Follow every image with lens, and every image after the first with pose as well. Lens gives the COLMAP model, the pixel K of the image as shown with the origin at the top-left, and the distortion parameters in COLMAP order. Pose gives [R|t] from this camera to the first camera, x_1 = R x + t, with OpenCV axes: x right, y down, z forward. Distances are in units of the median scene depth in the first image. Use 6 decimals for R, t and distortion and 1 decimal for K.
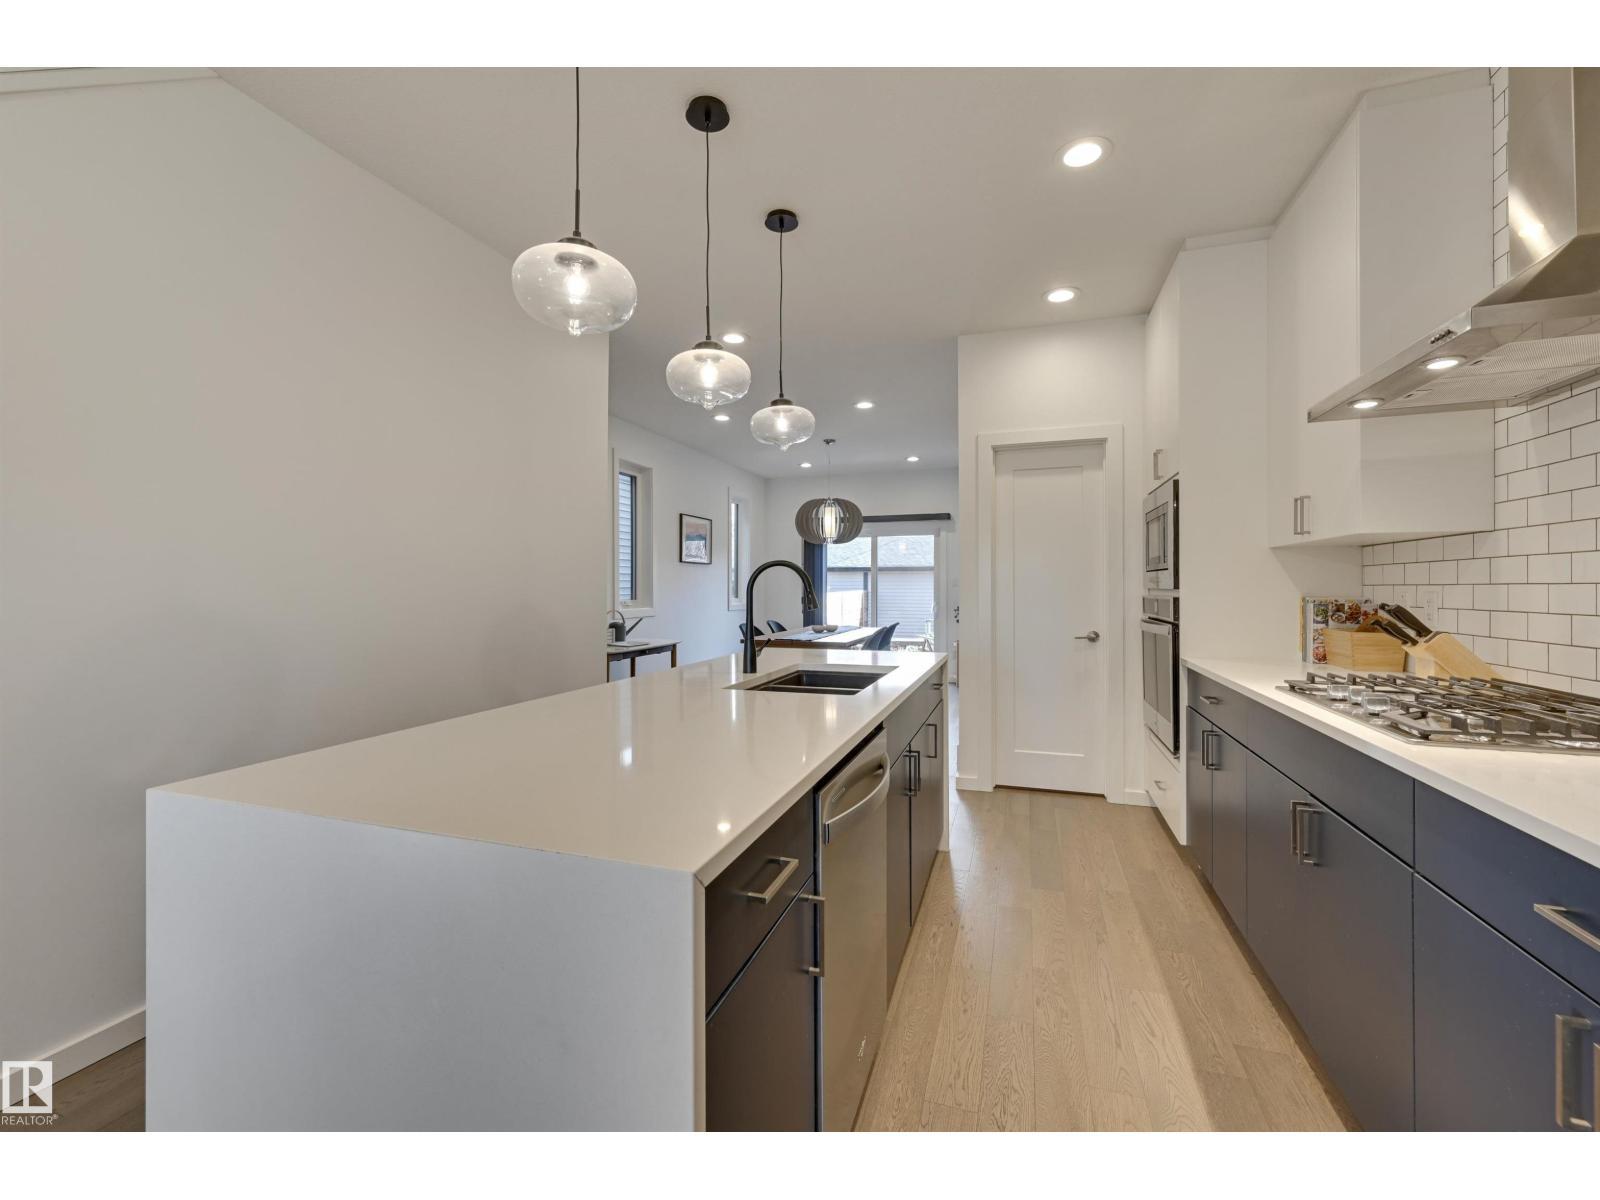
lens RADIAL K [[649.0, 0, 806.9], [0, 649.0, 597.8], [0, 0, 1]] dist [-0.000170, 0.000011]
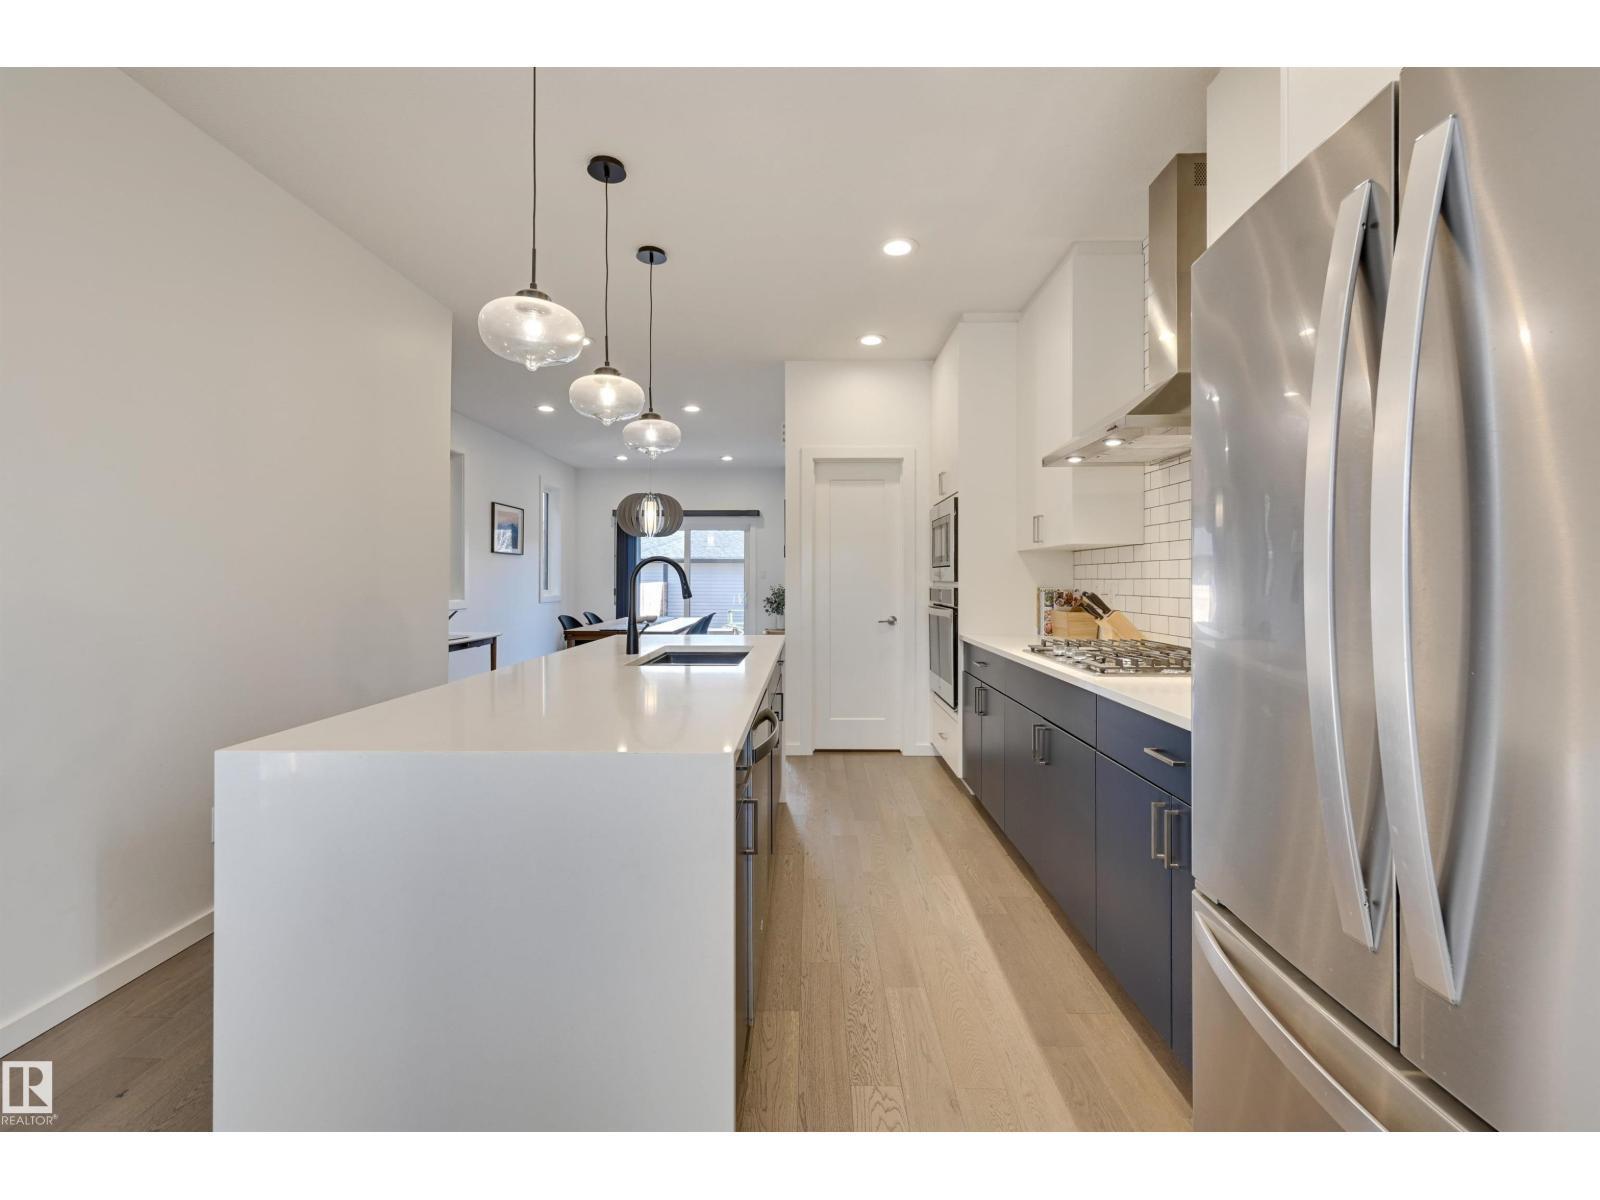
lens RADIAL K [[649.0, 0, 806.9], [0, 649.0, 597.8], [0, 0, 1]] dist [-0.000170, 0.000011]
pose [[0.951107, -0.006050, 0.308801, -0.119535], [0.002044, 0.999910, 0.013293, 0.001239], [-0.308854, -0.012012, 0.951034, -0.147727]]
